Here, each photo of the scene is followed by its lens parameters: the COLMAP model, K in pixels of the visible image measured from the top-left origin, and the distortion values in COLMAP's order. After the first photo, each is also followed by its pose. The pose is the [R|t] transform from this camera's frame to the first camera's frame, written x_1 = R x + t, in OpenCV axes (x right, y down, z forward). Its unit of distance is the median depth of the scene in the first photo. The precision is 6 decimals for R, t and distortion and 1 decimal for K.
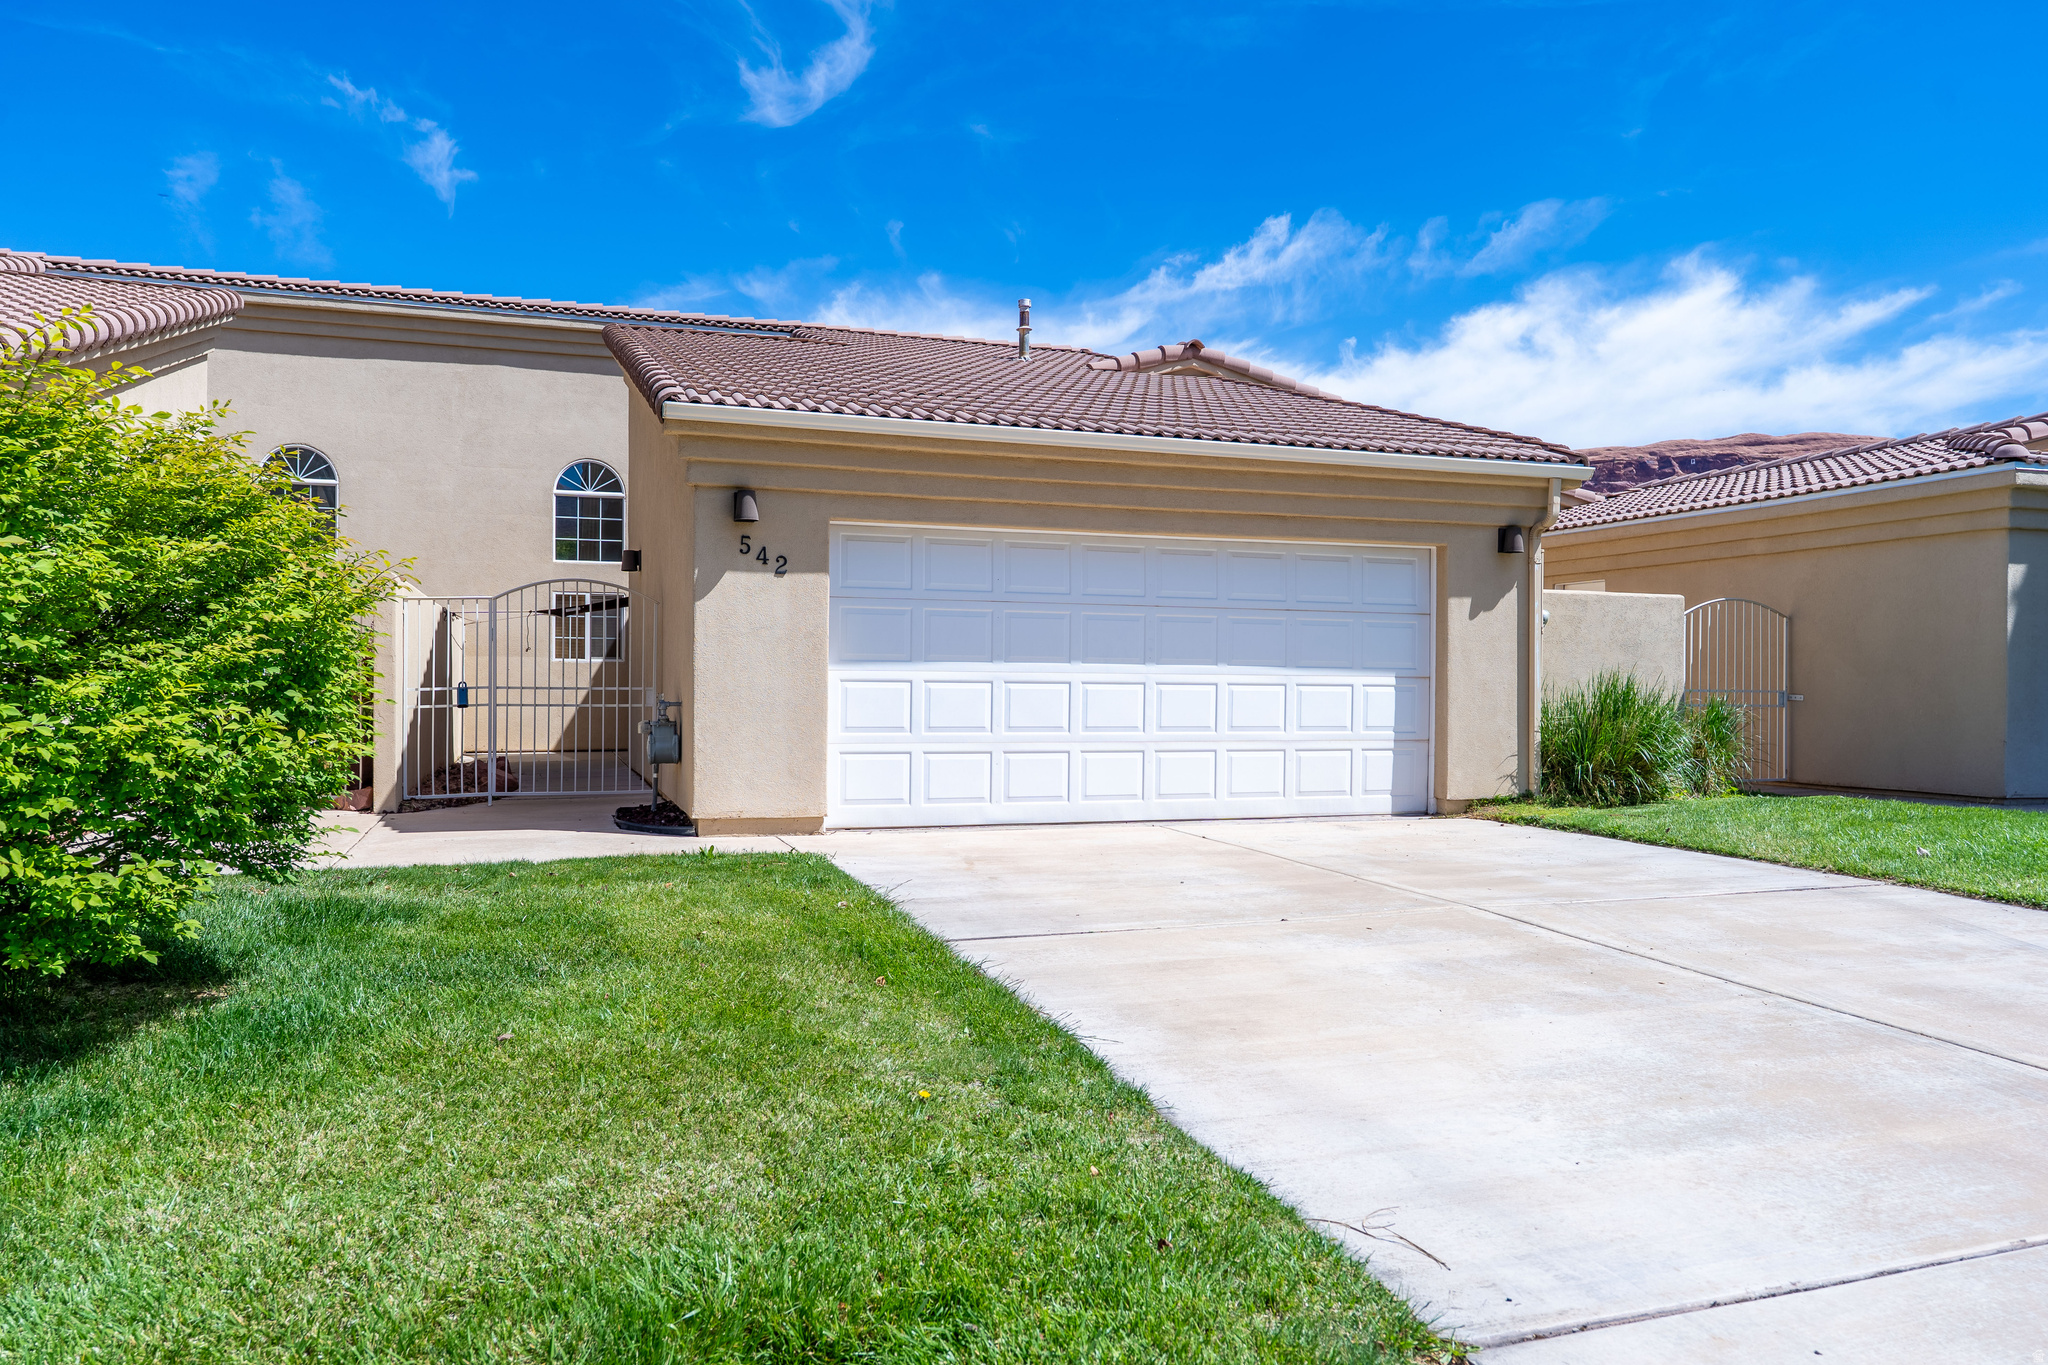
lens RADIAL K [[1483.2, 0, 1023.5], [0, 1483.2, 687.0], [0, 0, 1]] dist [0.020988, -0.000422]
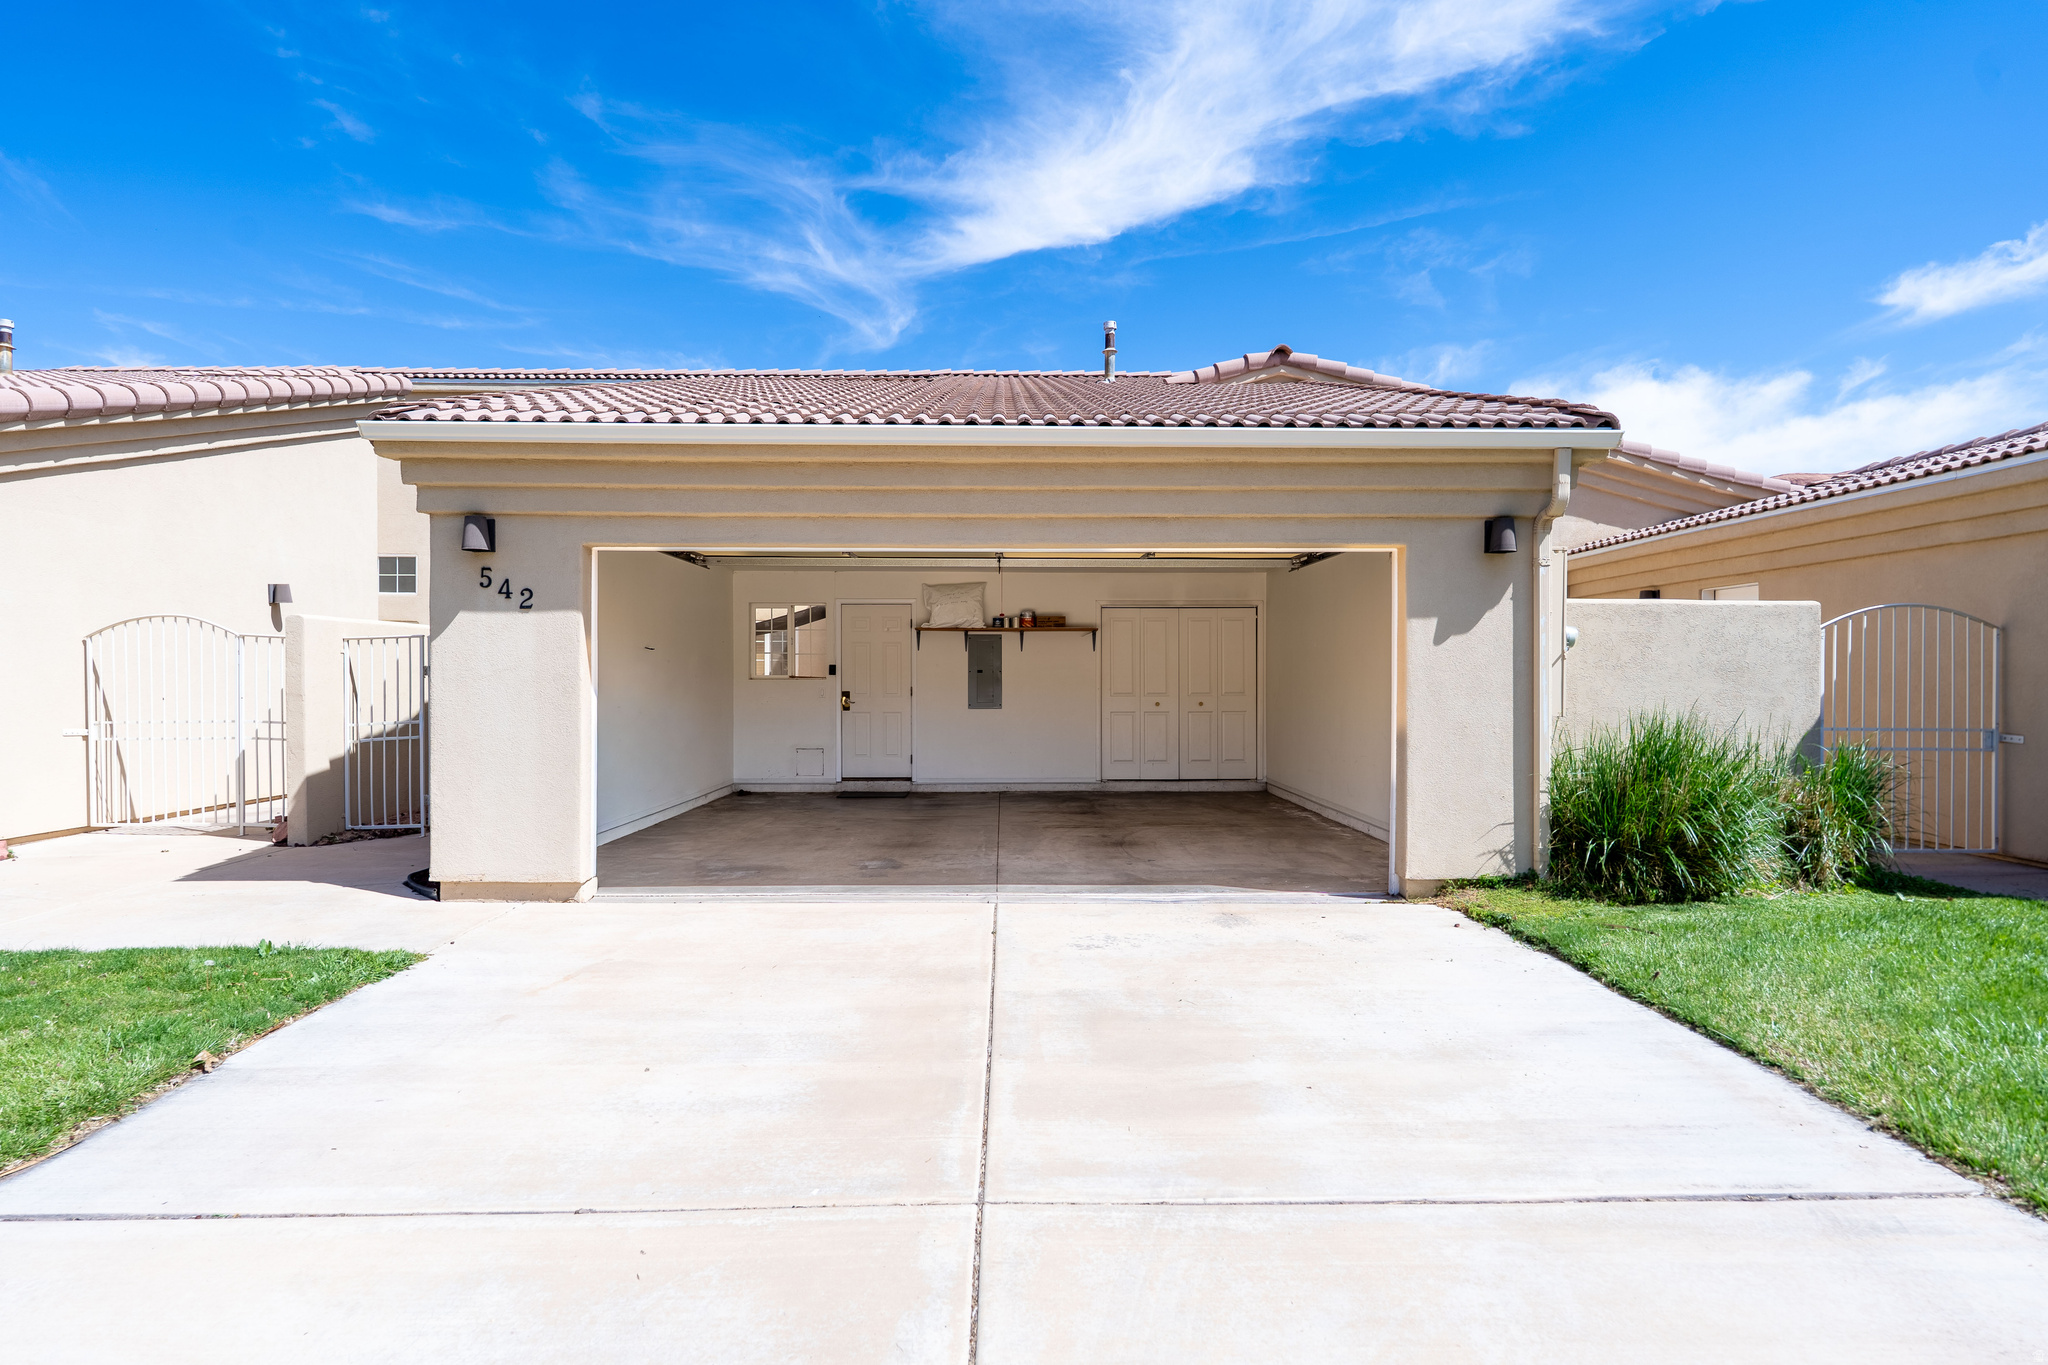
lens RADIAL K [[1109.6, 0, 1029.9], [0, 1109.6, 687.6], [0, 0, 1]] dist [0.003790, -0.000188]
pose [[0.945802, -0.001267, -0.324742, 0.283546], [0.003852, 0.999966, 0.007319, -0.027323], [0.324722, -0.008173, 0.945774, 0.392267]]
